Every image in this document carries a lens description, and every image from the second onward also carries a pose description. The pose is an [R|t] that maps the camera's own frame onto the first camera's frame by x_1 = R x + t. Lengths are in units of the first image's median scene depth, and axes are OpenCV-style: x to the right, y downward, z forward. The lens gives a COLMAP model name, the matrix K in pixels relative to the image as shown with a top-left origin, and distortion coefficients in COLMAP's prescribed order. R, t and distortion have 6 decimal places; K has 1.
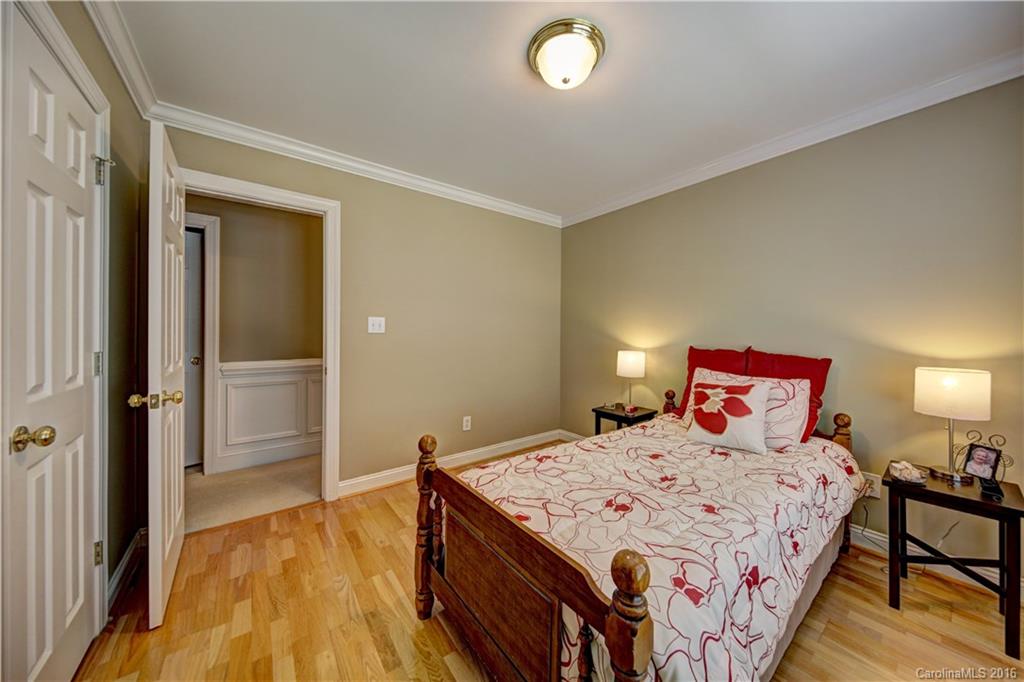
lens RADIAL K [[349.7, 0, 519.3], [0, 349.7, 326.3], [0, 0, 1]] dist [0.000667, 0.000053]
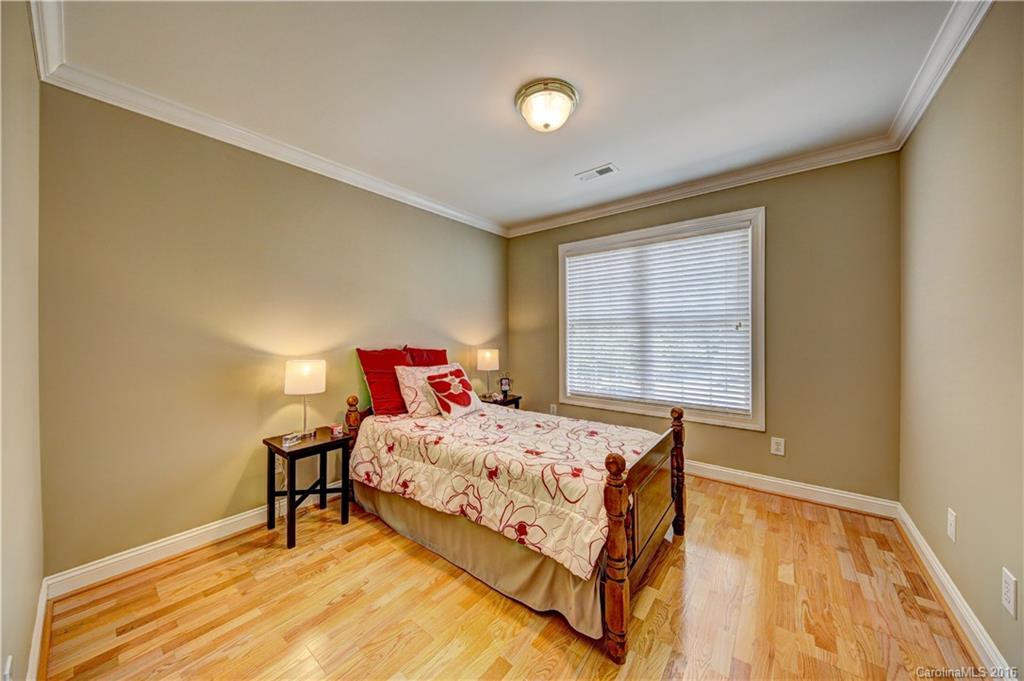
lens RADIAL K [[349.7, 0, 510.6], [0, 349.7, 338.5], [0, 0, 1]] dist [0.000667, 0.000053]
pose [[-0.233877, -0.011488, 0.972198, -0.713824], [-0.004144, 0.999933, 0.010819, 0.019286], [-0.972257, -0.001498, -0.233909, 0.999988]]
